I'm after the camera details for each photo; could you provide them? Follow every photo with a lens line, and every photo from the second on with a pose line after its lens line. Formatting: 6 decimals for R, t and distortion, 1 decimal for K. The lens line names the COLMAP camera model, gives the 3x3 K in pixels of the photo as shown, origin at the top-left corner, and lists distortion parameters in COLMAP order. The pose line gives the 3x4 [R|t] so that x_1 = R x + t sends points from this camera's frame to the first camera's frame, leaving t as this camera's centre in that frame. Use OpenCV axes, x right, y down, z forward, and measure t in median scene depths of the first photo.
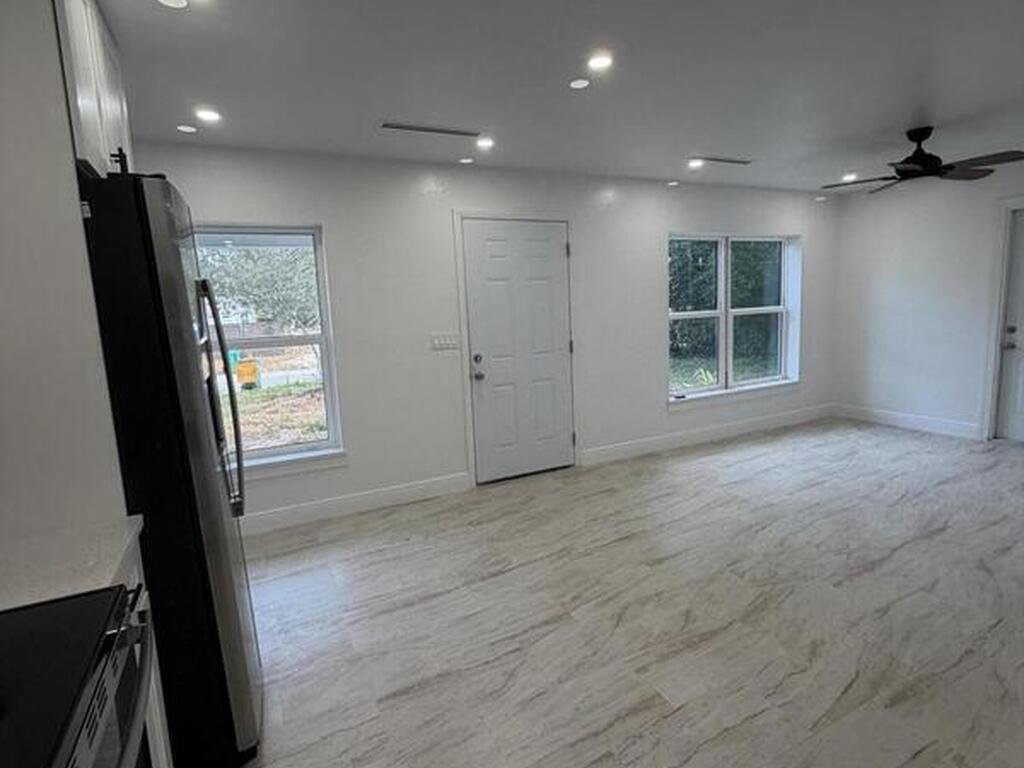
lens RADIAL K [[541.1, 0, 510.2], [0, 541.1, 381.3], [0, 0, 1]] dist [0.000312, 0.000824]
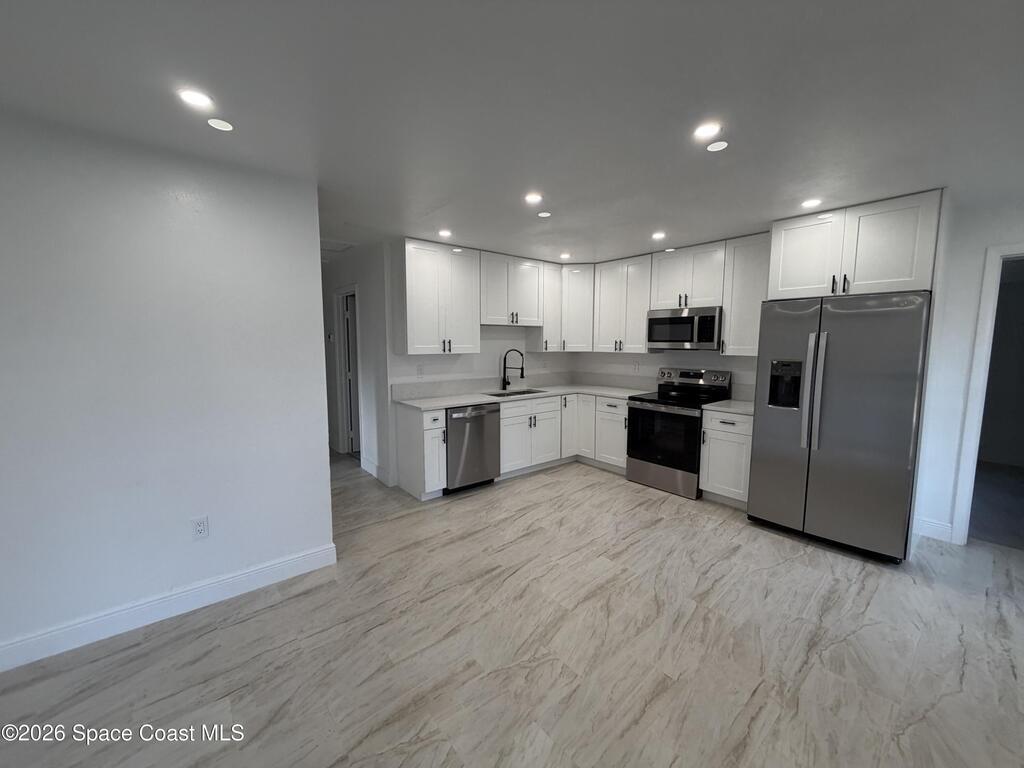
lens RADIAL K [[408.4, 0, 515.4], [0, 408.4, 383.5], [0, 0, 1]] dist [-0.000288, 0.000055]
pose [[-0.970530, 0.067660, -0.231289, 0.728955], [0.007824, 0.968117, 0.250377, -0.308159], [0.240855, 0.241188, -0.940115, 1.736233]]
